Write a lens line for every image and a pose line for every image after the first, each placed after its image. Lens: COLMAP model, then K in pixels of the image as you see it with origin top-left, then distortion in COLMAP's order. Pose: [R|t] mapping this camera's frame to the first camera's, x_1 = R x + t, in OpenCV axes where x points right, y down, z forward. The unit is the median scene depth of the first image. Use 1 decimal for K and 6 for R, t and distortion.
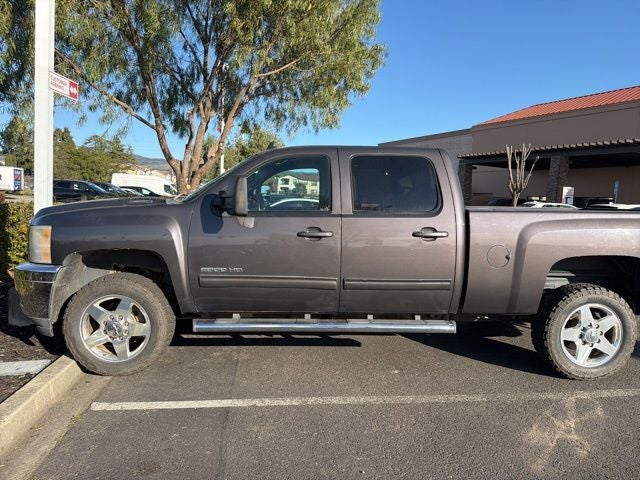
lens RADIAL K [[448.4, 0, 324.0], [0, 448.4, 230.3], [0, 0, 1]] dist [0.052990, -0.068365]
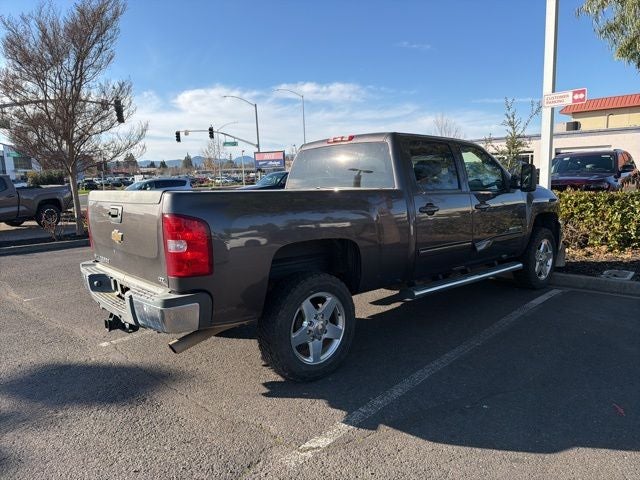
lens RADIAL K [[448.4, 0, 324.4], [0, 448.4, 245.7], [0, 0, 1]] dist [0.052990, -0.068365]
pose [[-0.783321, 0.073904, -0.617209, 1.122886], [-0.046244, 0.983228, 0.176421, -0.129147], [0.619895, 0.166736, -0.766765, 2.240292]]
